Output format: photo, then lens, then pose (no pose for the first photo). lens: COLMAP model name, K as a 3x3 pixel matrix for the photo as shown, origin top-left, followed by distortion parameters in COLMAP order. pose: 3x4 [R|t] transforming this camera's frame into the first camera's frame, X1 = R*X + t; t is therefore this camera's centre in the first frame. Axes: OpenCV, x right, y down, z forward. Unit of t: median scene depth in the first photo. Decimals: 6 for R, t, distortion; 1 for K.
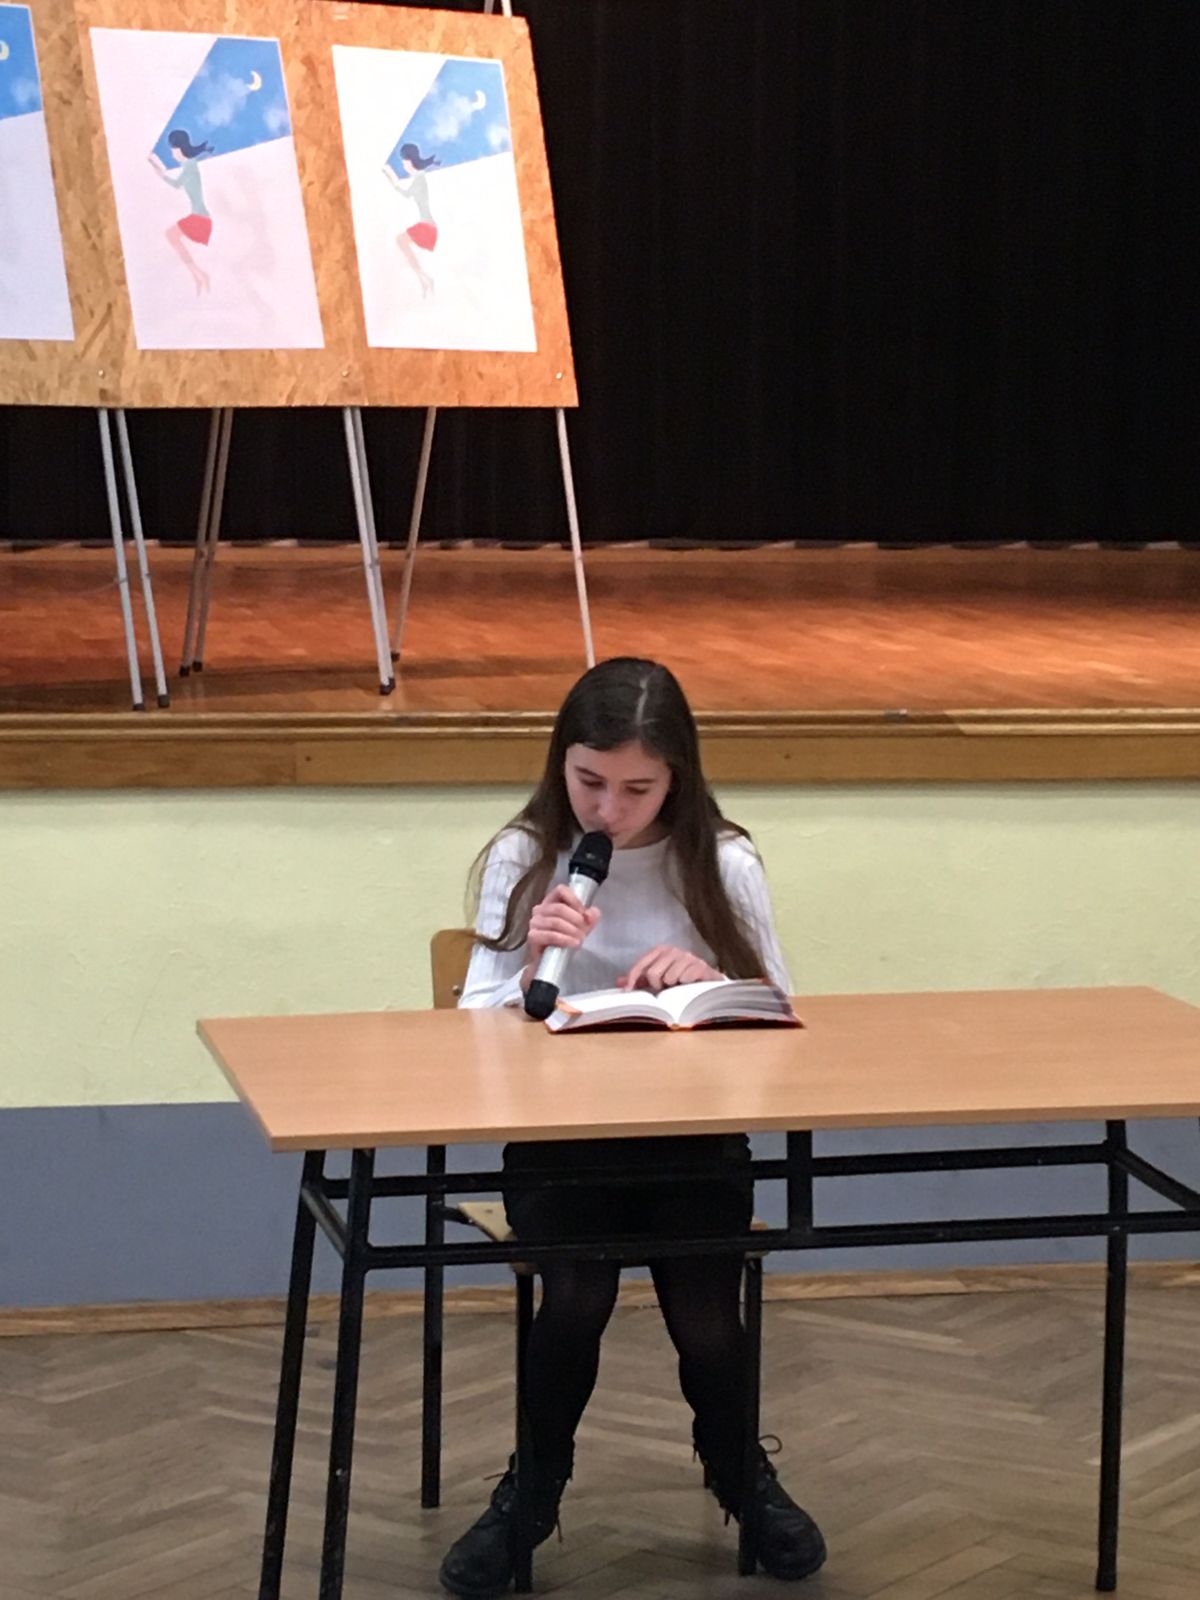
lens RADIAL K [[3879.5, 0, 600.0], [0, 3879.5, 800.0], [0, 0, 1]] dist [-0.001760, 0.830876]
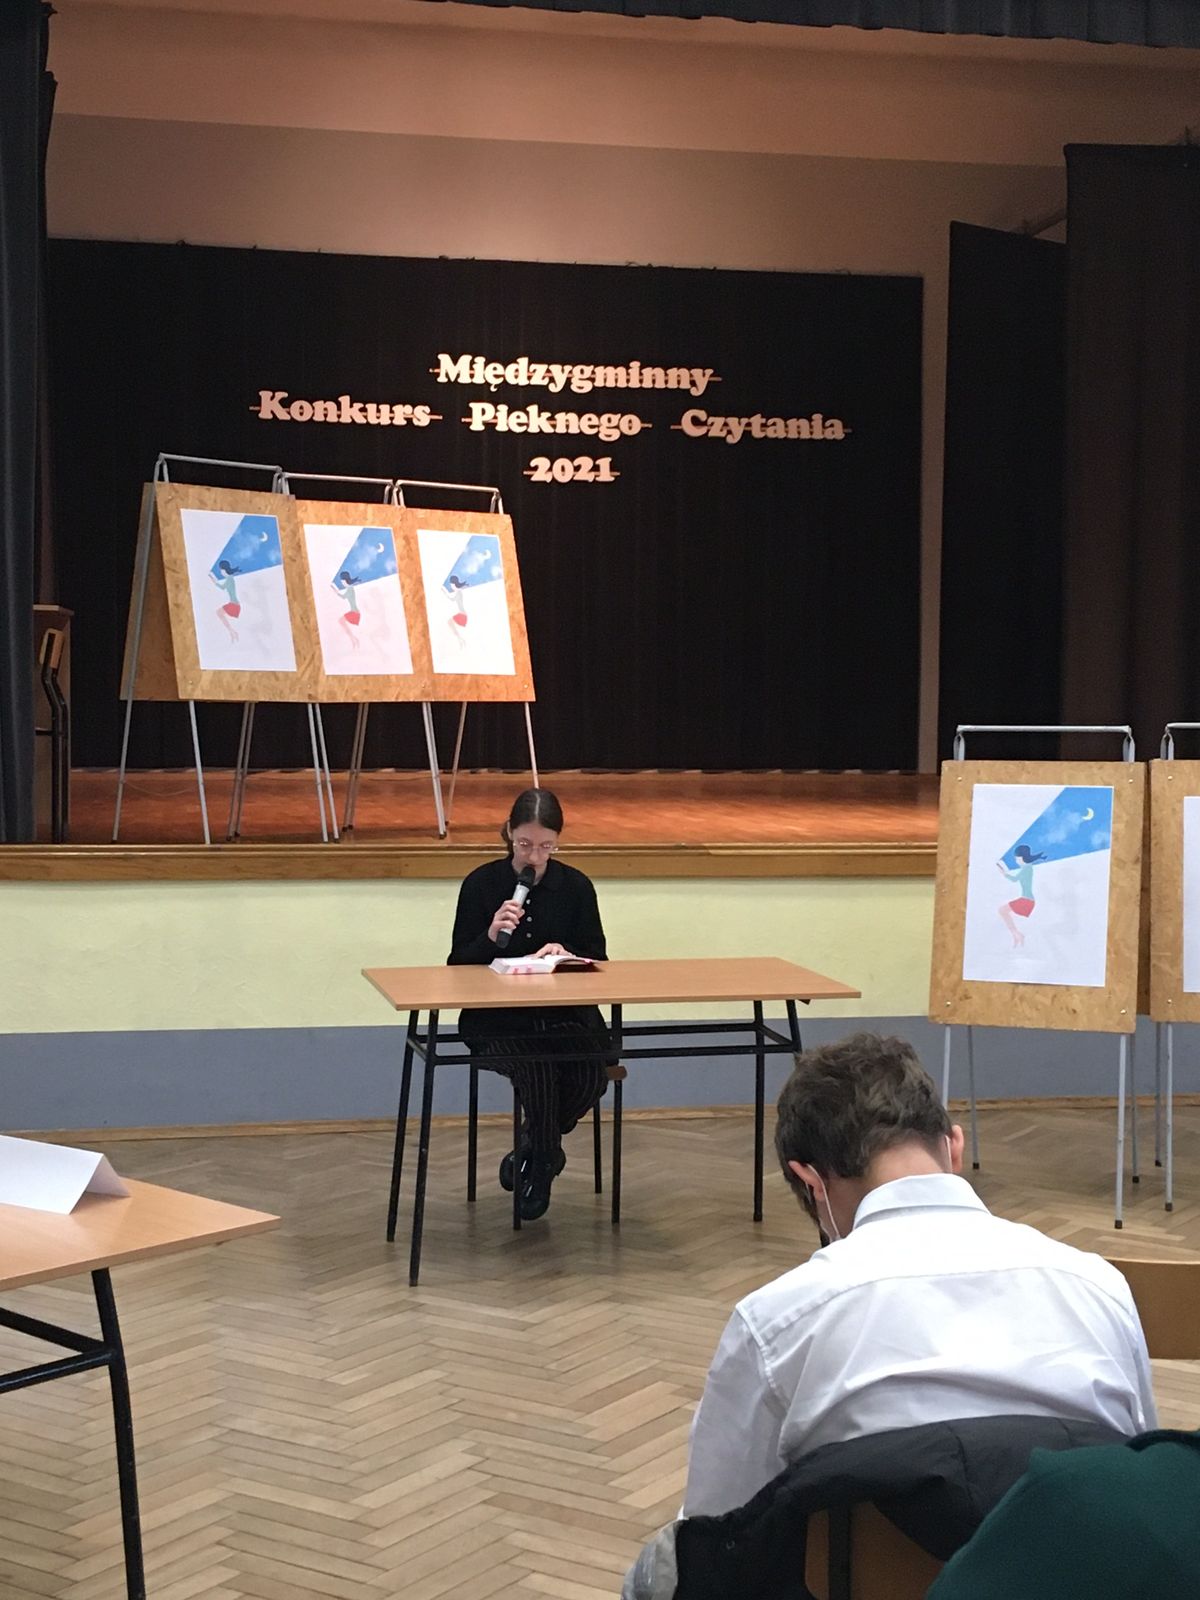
lens RADIAL K [[2347.8, 0, 600.0], [0, 2347.8, 800.0], [0, 0, 1]] dist [0.004220, 0.162809]
pose [[0.999906, 0.000015, 0.013698, 0.012320], [0.000744, 0.998463, -0.055409, 0.021604], [-0.013678, 0.055414, 0.998370, -0.260704]]
